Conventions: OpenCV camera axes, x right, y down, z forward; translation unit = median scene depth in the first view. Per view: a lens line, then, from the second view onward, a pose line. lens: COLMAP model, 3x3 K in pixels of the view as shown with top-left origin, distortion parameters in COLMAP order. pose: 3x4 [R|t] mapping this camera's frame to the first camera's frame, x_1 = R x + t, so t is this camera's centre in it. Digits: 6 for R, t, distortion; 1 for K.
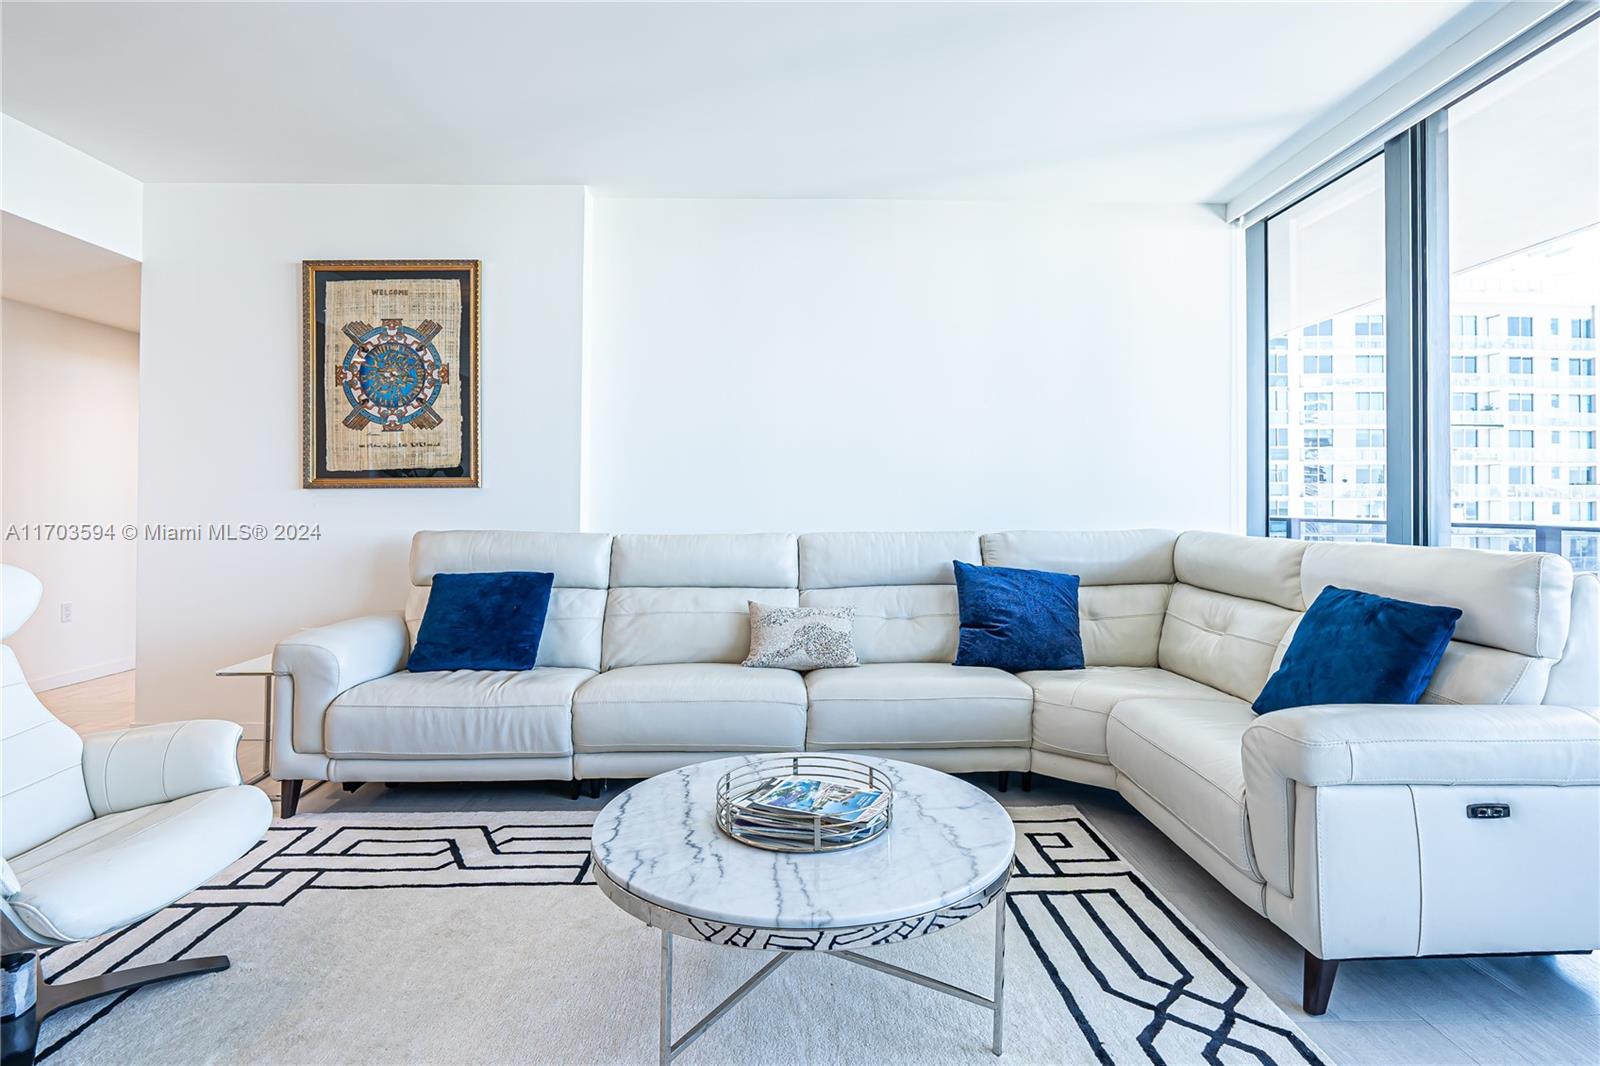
lens RADIAL K [[803.6, 0, 832.2], [0, 803.6, 497.5], [0, 0, 1]] dist [-0.015130, -0.000462]
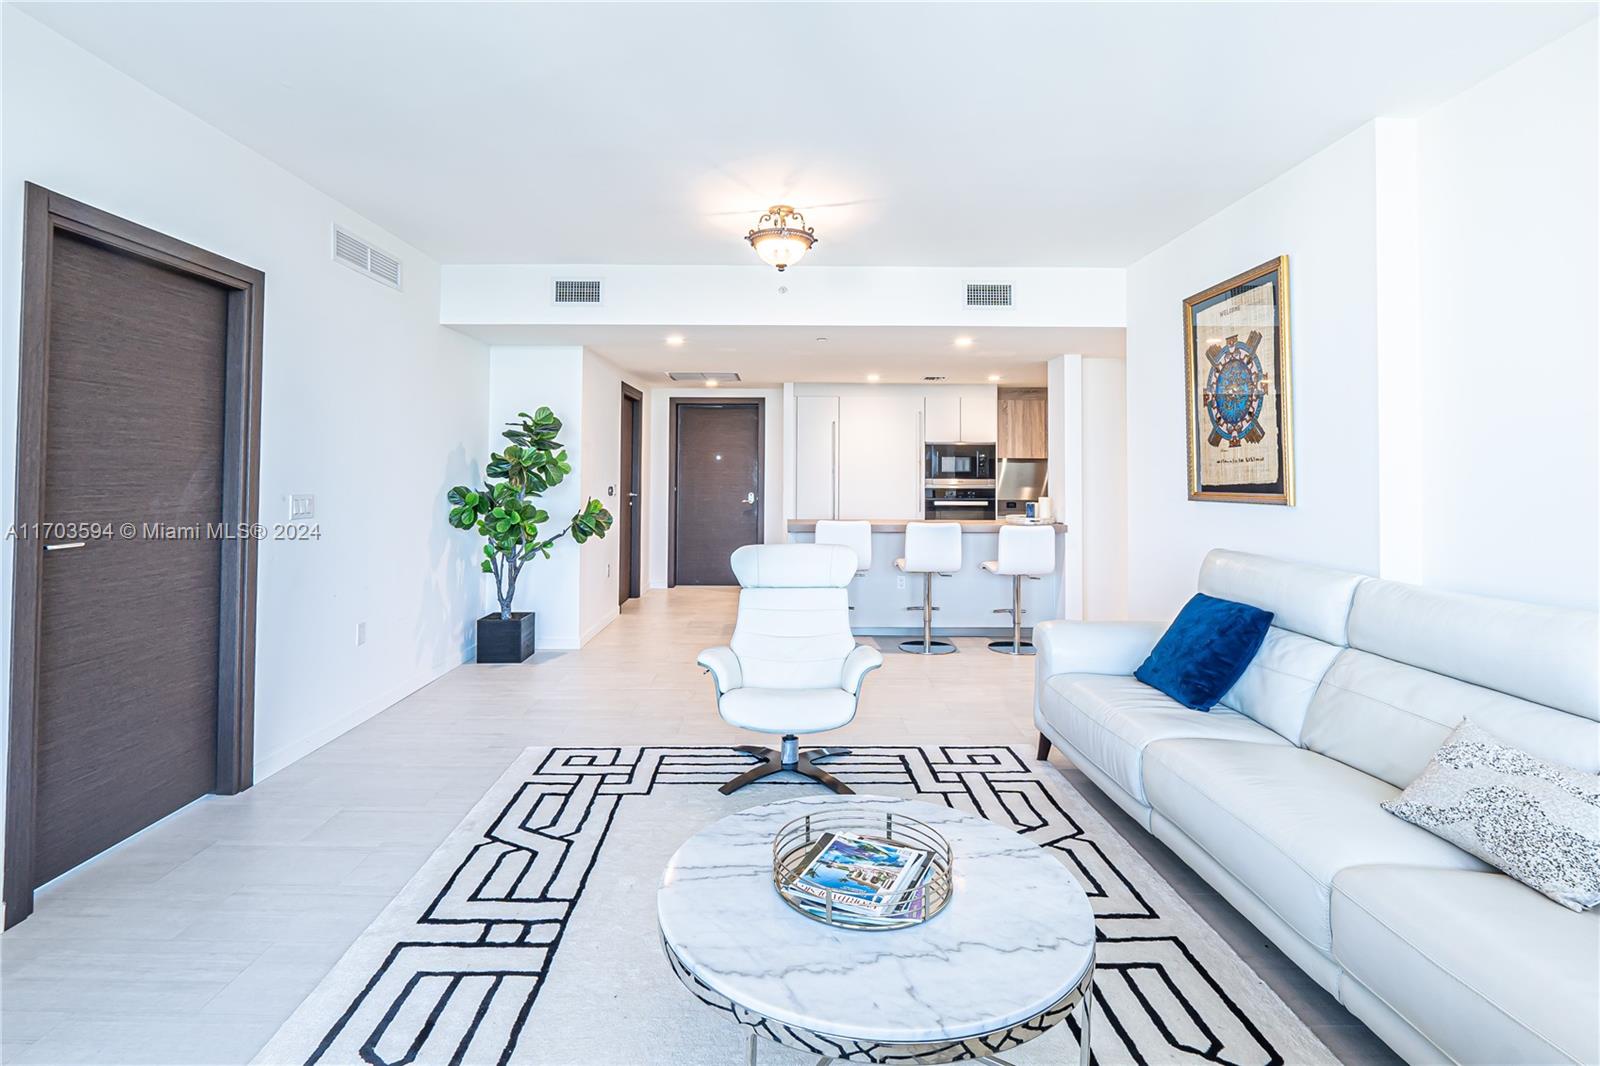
lens RADIAL K [[768.8, 0, 758.8], [0, 768.8, 451.8], [0, 0, 1]] dist [-0.012465, 0.000472]
pose [[-0.050034, -0.029847, -0.998301, 0.448249], [0.001716, 0.999549, -0.029971, -0.048383], [0.998746, -0.003213, -0.049961, 0.446223]]
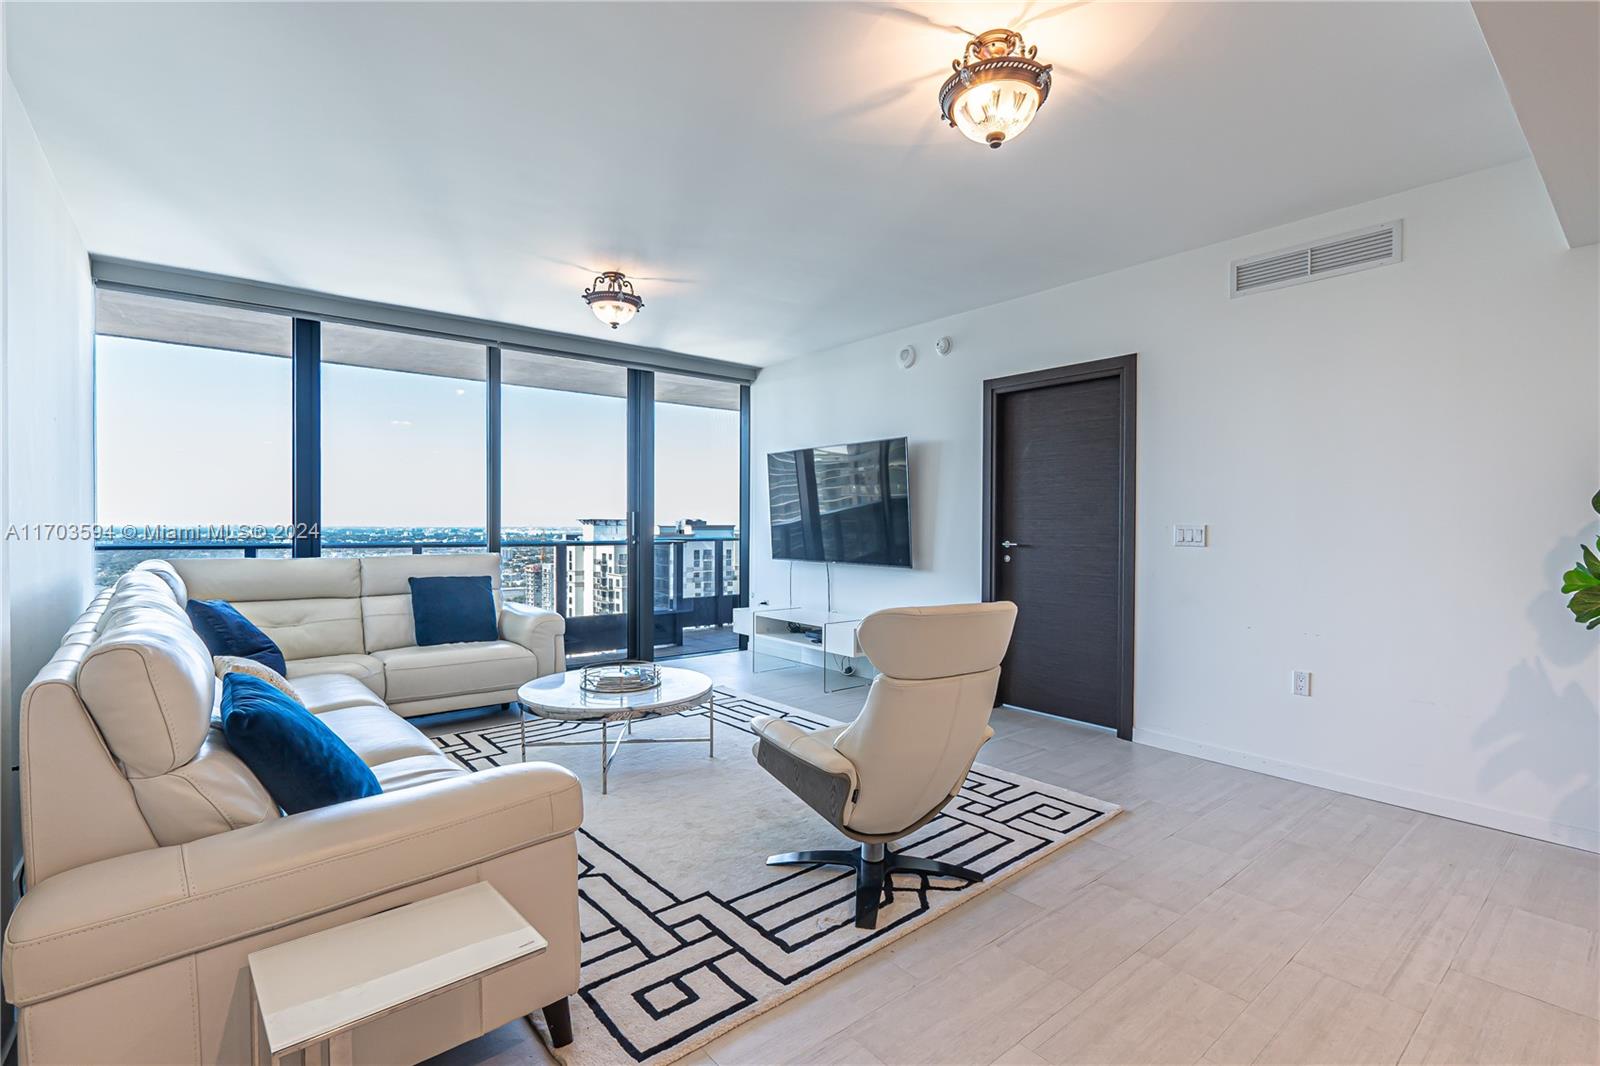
lens RADIAL K [[749.2, 0, 800.0], [0, 749.2, 533.0], [0, 0, 1]] dist [-0.011908, -0.000044]
pose [[-0.613572, -0.014740, 0.789501, -0.944753], [-0.012229, 0.999883, 0.009163, -0.017145], [-0.789544, -0.004033, -0.613681, 0.905659]]
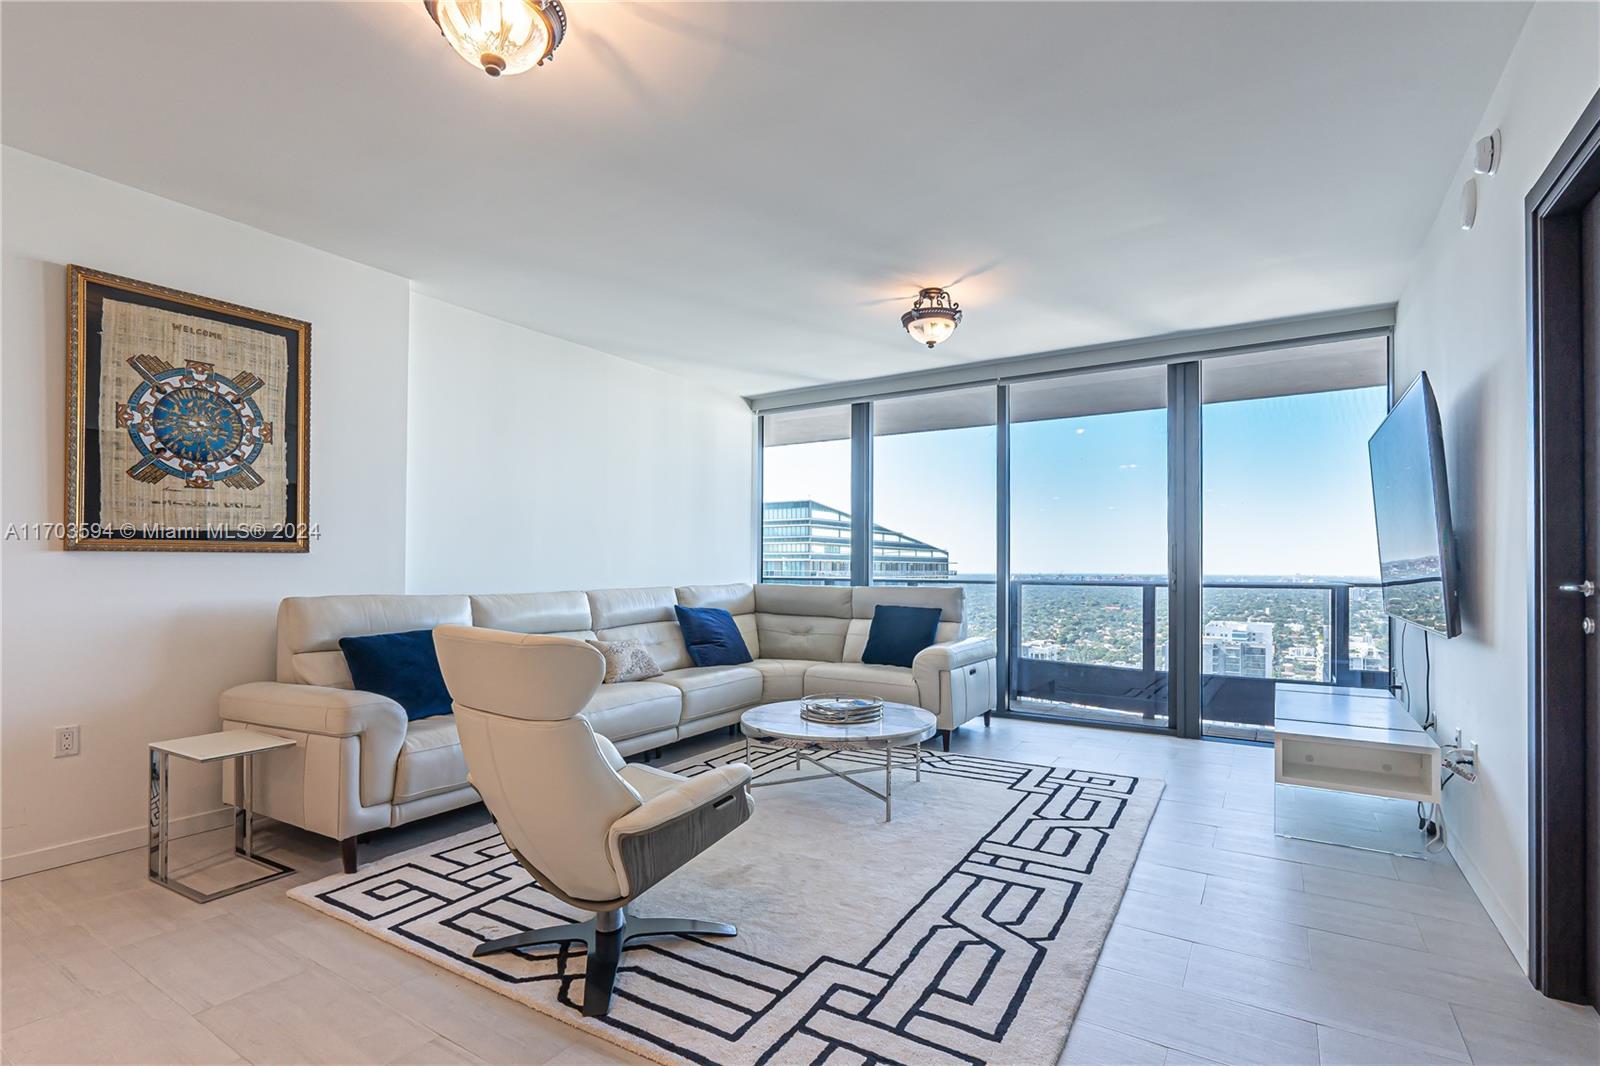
lens RADIAL K [[737.9, 0, 793.1], [0, 737.9, 564.4], [0, 0, 1]] dist [-0.010199, 0.000088]
pose [[0.565057, 0.003536, 0.825044, -0.849522], [-0.007450, 0.999972, 0.000816, -0.003514], [-0.825018, -0.006608, 0.565068, -0.007105]]
